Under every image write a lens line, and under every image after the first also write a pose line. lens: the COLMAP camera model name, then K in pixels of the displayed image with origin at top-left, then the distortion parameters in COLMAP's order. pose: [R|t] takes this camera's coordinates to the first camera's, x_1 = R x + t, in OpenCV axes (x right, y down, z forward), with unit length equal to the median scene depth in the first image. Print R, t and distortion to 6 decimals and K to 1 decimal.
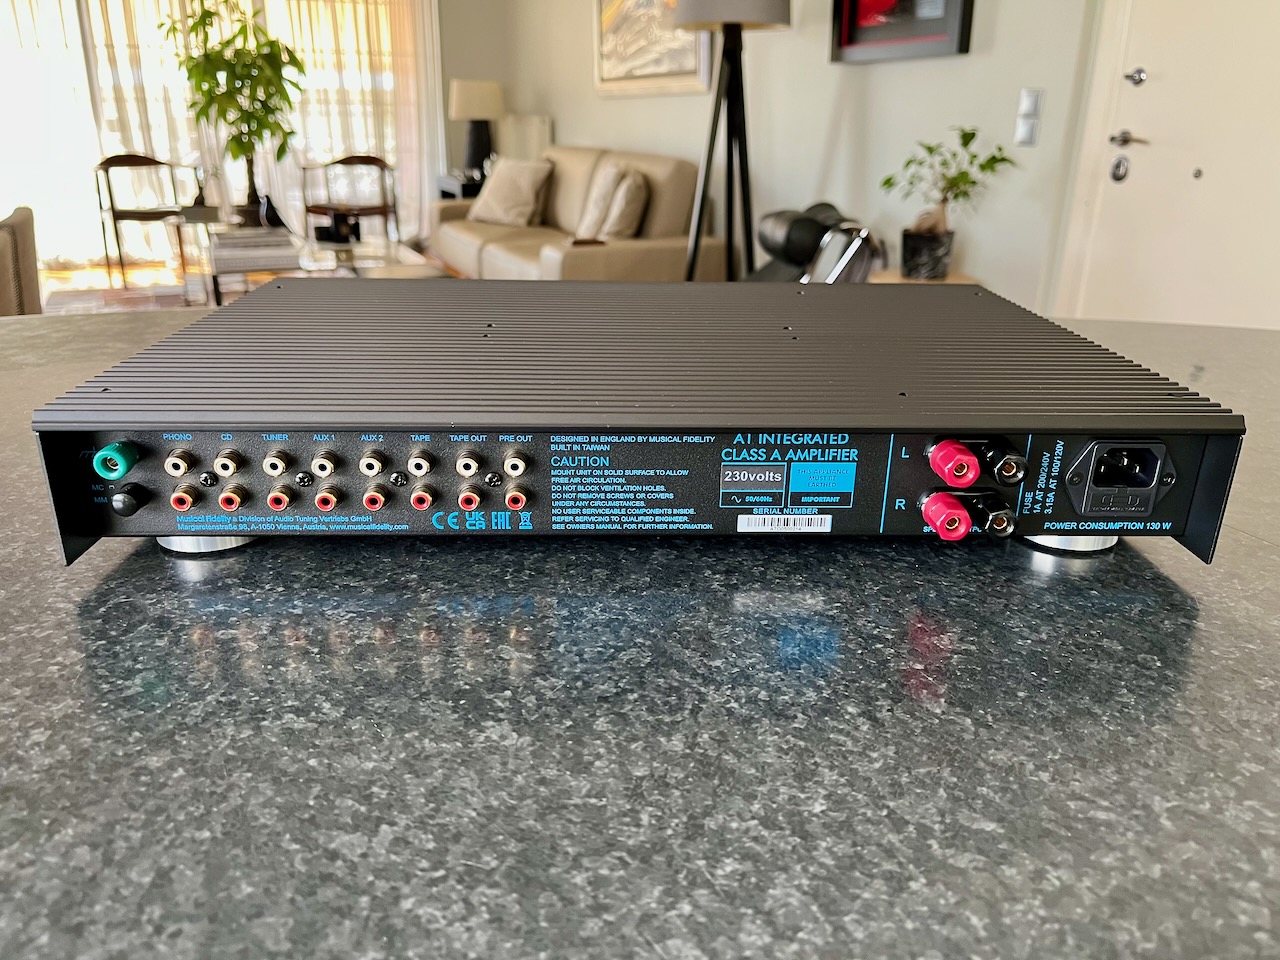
lens RADIAL K [[996.4, 0, 652.3], [0, 996.4, 478.9], [0, 0, 1]] dist [0.043690, -0.080059]
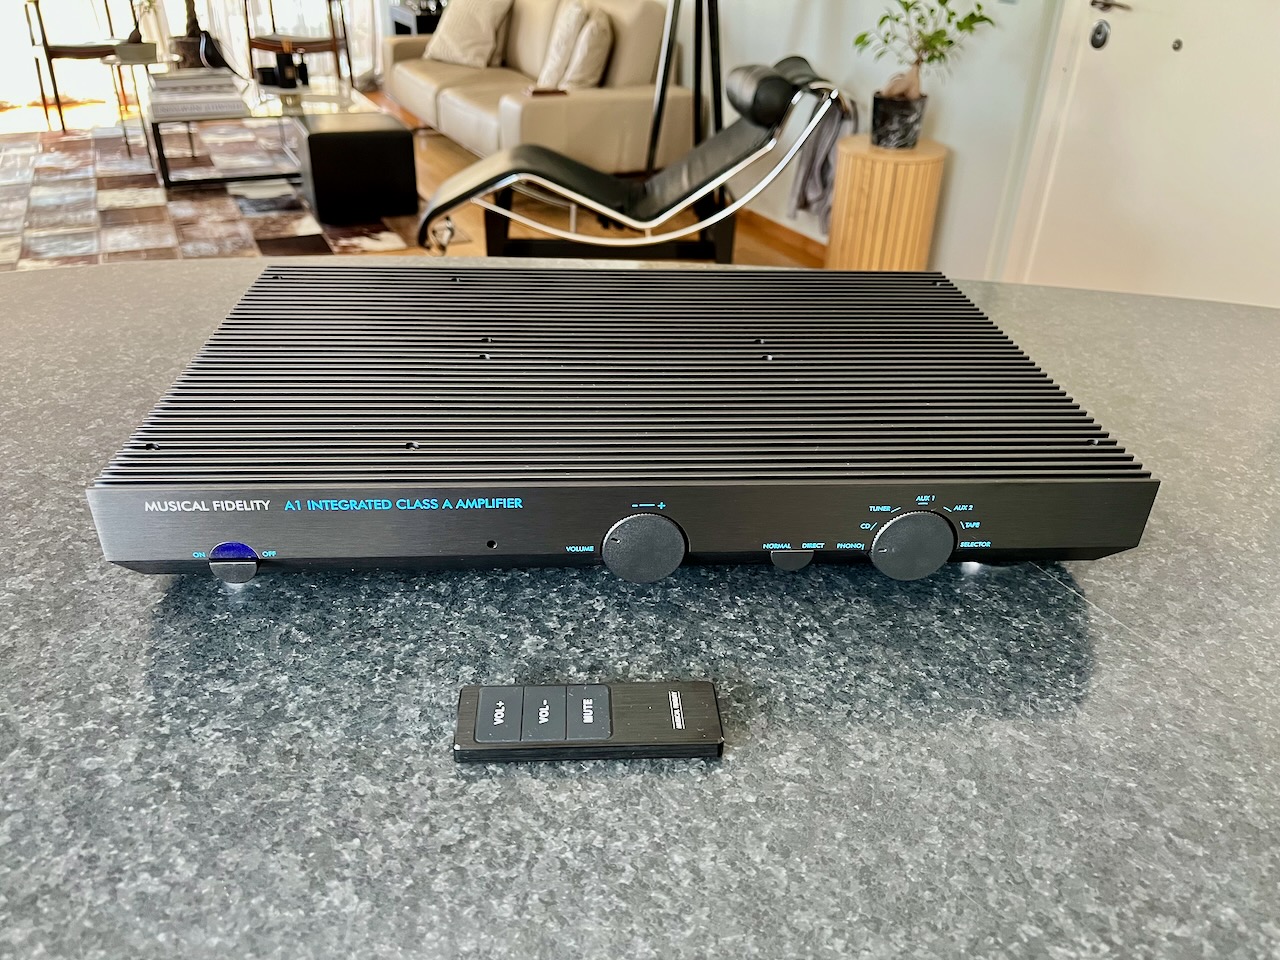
lens RADIAL K [[996.4, 0, 657.8], [0, 996.4, 471.0], [0, 0, 1]] dist [0.043690, -0.080059]
pose [[0.999563, 0.004563, 0.029222, 0.140078], [-0.009084, 0.987635, 0.156508, -0.337968], [-0.028146, -0.156705, 0.987244, 0.004630]]
